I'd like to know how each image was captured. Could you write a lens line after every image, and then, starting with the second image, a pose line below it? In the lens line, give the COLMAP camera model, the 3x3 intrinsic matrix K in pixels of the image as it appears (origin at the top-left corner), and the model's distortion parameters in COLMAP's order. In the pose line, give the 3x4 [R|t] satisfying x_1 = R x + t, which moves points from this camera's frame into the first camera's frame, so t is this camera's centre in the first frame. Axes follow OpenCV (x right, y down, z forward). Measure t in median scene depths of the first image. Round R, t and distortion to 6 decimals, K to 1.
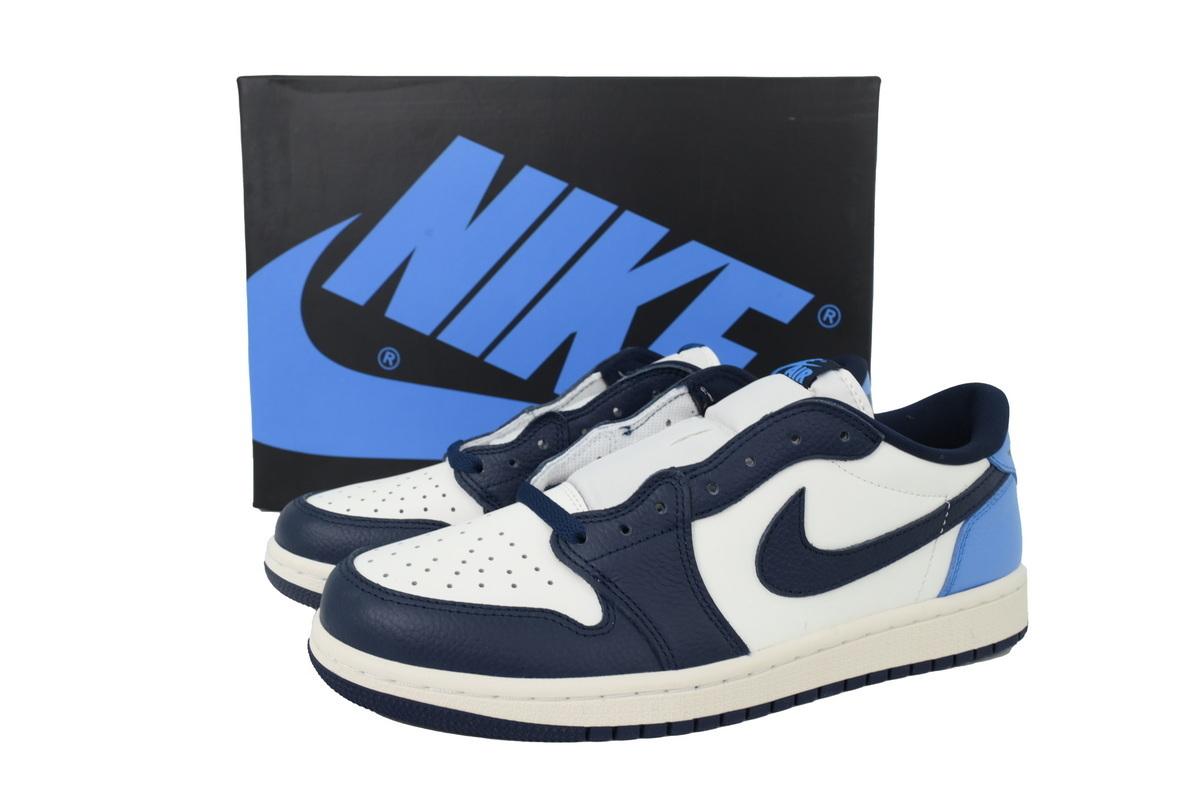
lens RADIAL K [[1074.8, 0, 600.0], [0, 1074.8, 400.0], [0, 0, 1]] dist [-0.001527, 0.001827]
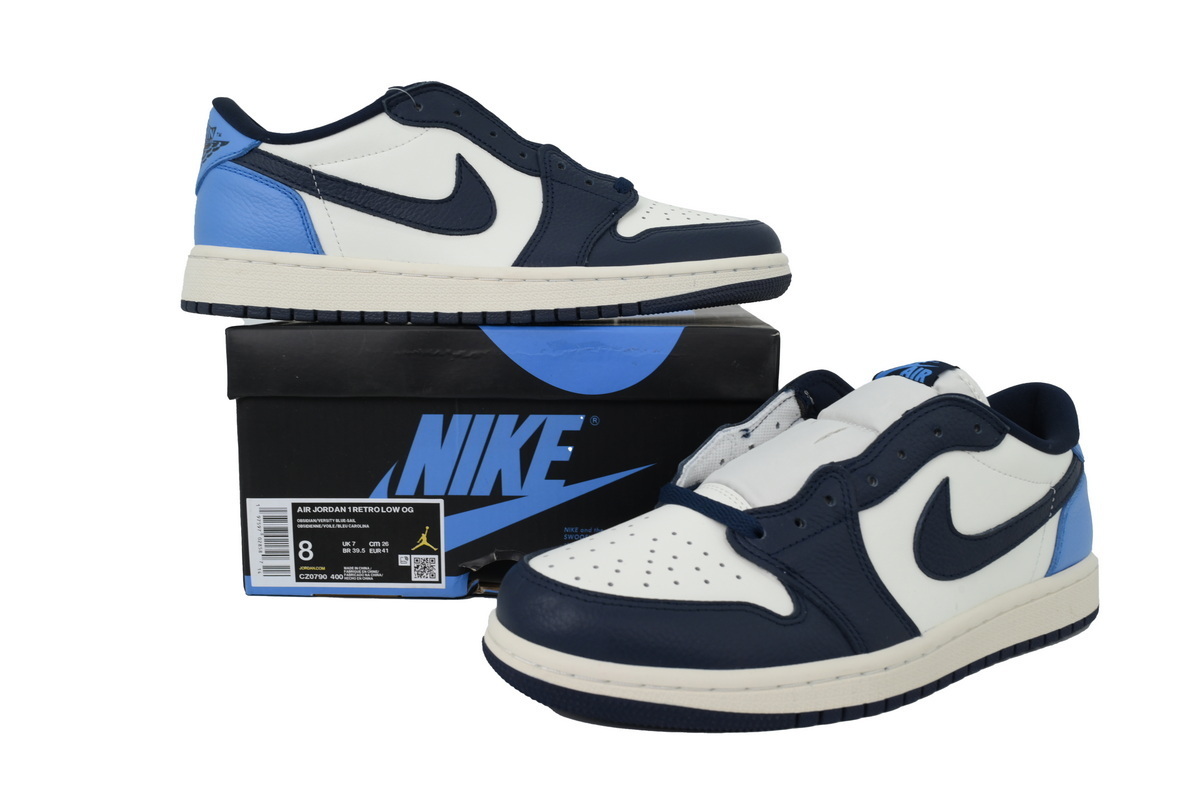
lens RADIAL K [[1074.8, 0, 600.0], [0, 1074.8, 400.0], [0, 0, 1]] dist [-0.001527, 0.001827]
pose [[0.981727, -0.019644, 0.189279, -0.352822], [0.026186, 0.999141, -0.032126, 0.029907], [-0.188485, 0.036495, 0.981398, 0.013525]]
